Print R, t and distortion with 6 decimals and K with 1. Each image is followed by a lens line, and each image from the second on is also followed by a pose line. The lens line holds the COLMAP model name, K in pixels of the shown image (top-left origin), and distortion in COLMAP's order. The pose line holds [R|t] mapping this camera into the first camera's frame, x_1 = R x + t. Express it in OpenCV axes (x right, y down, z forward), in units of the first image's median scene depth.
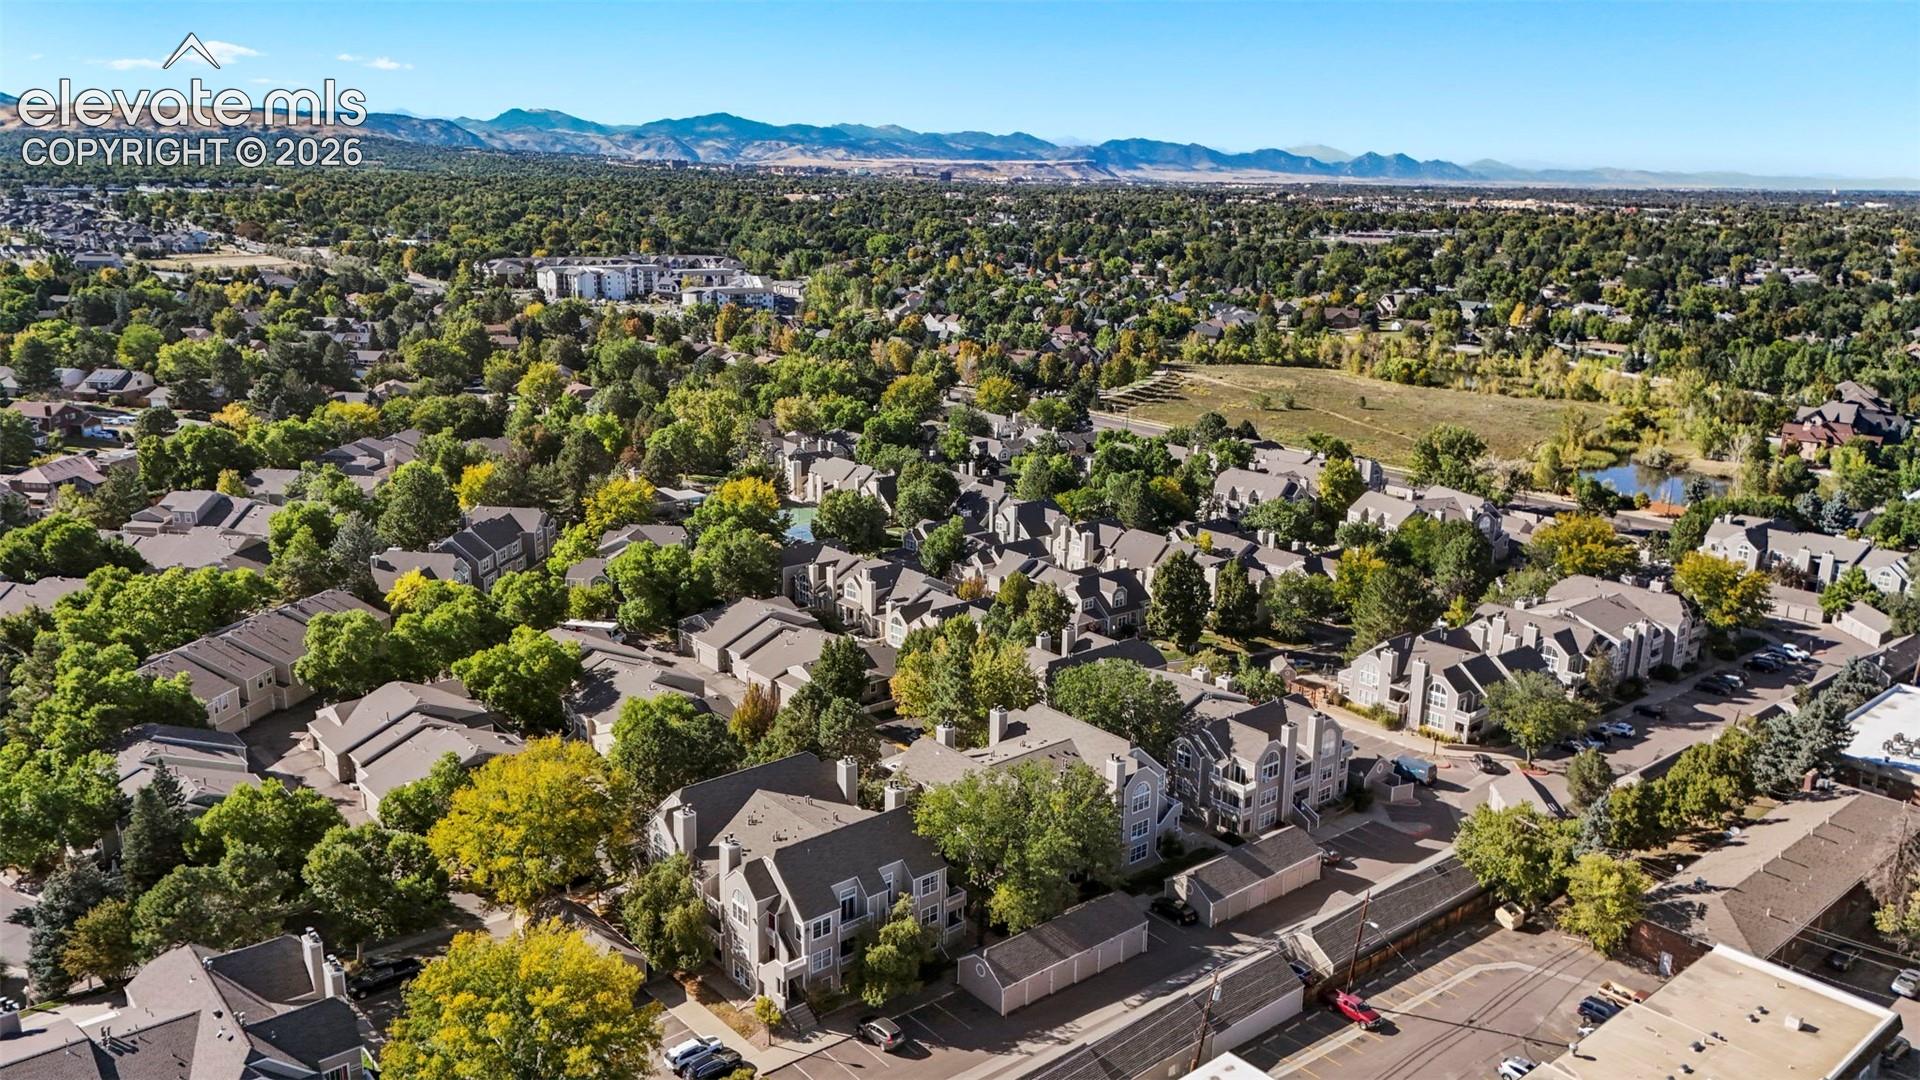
lens RADIAL K [[1407.4, 0, 963.8], [0, 1407.4, 541.4], [0, 0, 1]] dist [0.081902, -0.082657]
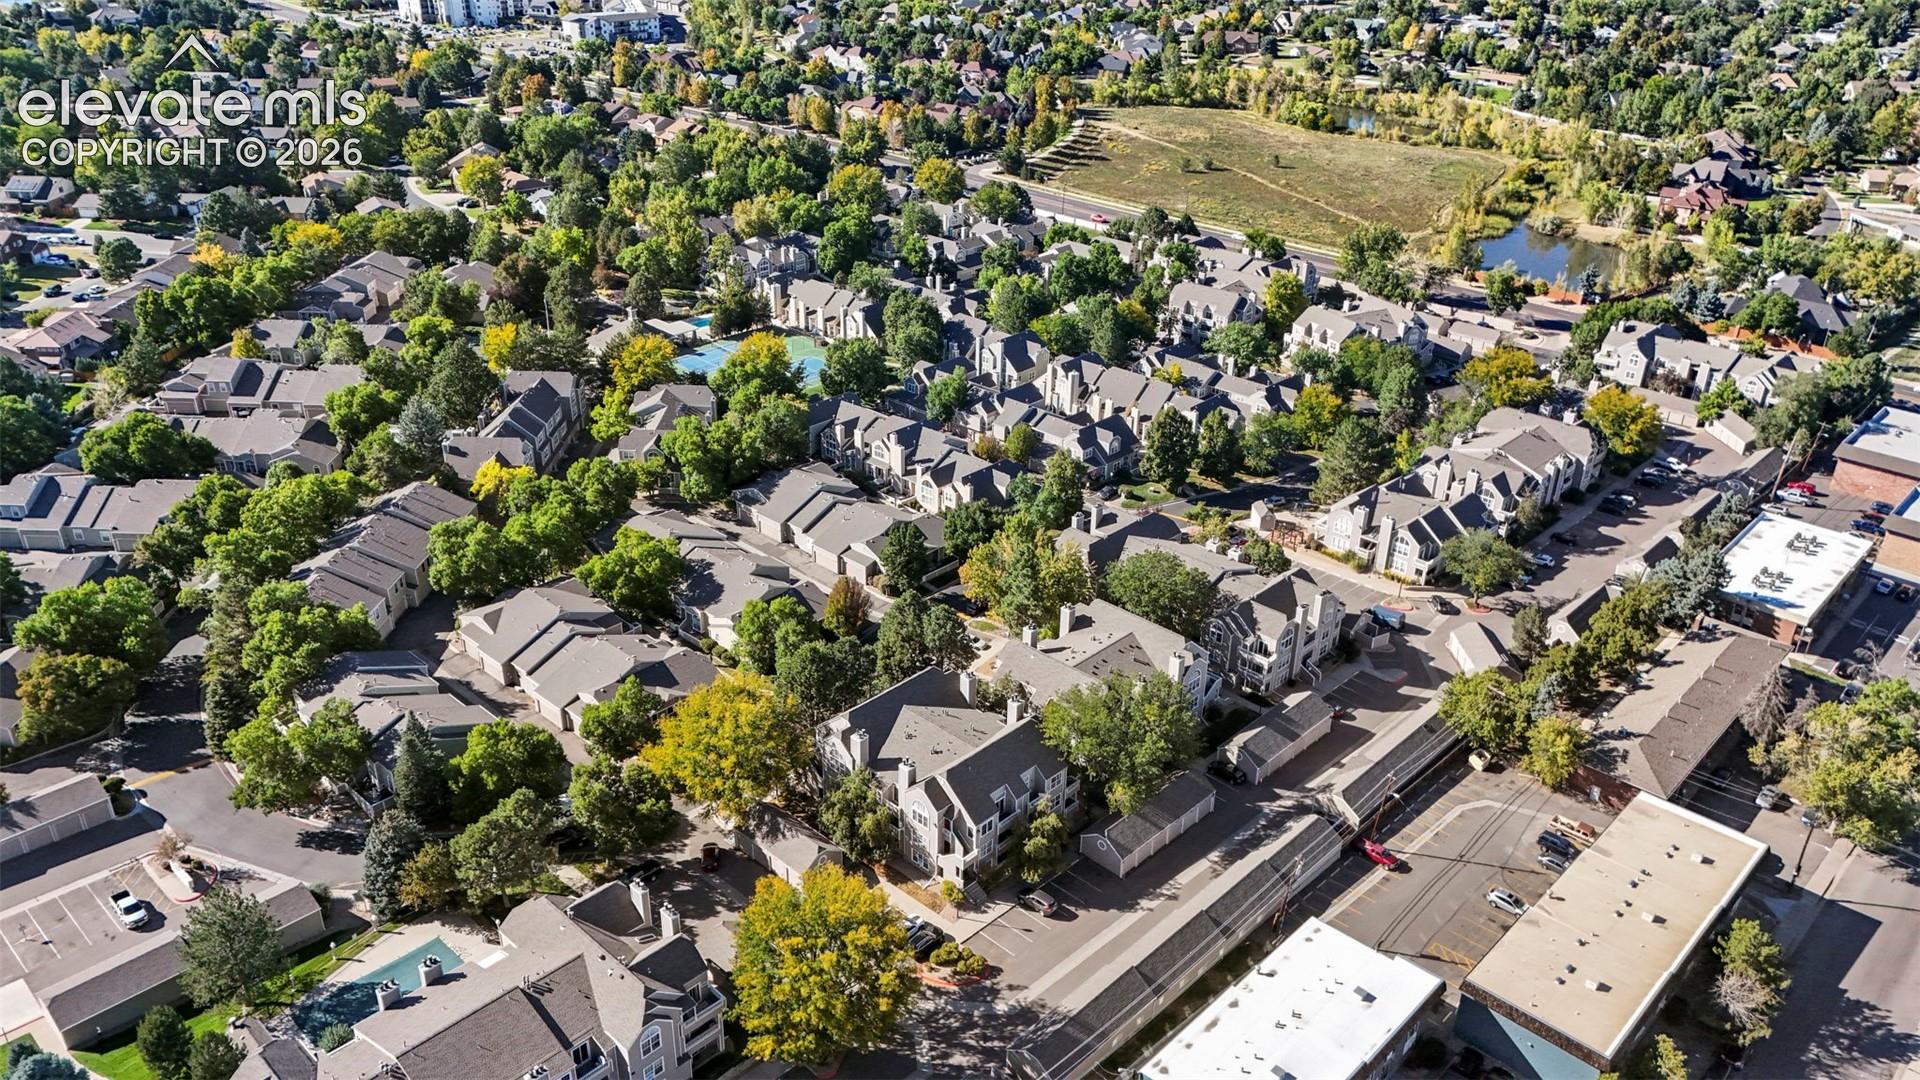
lens RADIAL K [[1407.4, 0, 963.8], [0, 1407.4, 541.4], [0, 0, 1]] dist [0.081902, -0.082657]
pose [[0.994706, -0.047474, 0.091139, -0.127294], [0.026024, 0.974354, 0.223510, -0.153384], [-0.099412, -0.219955, 0.970431, -0.111089]]
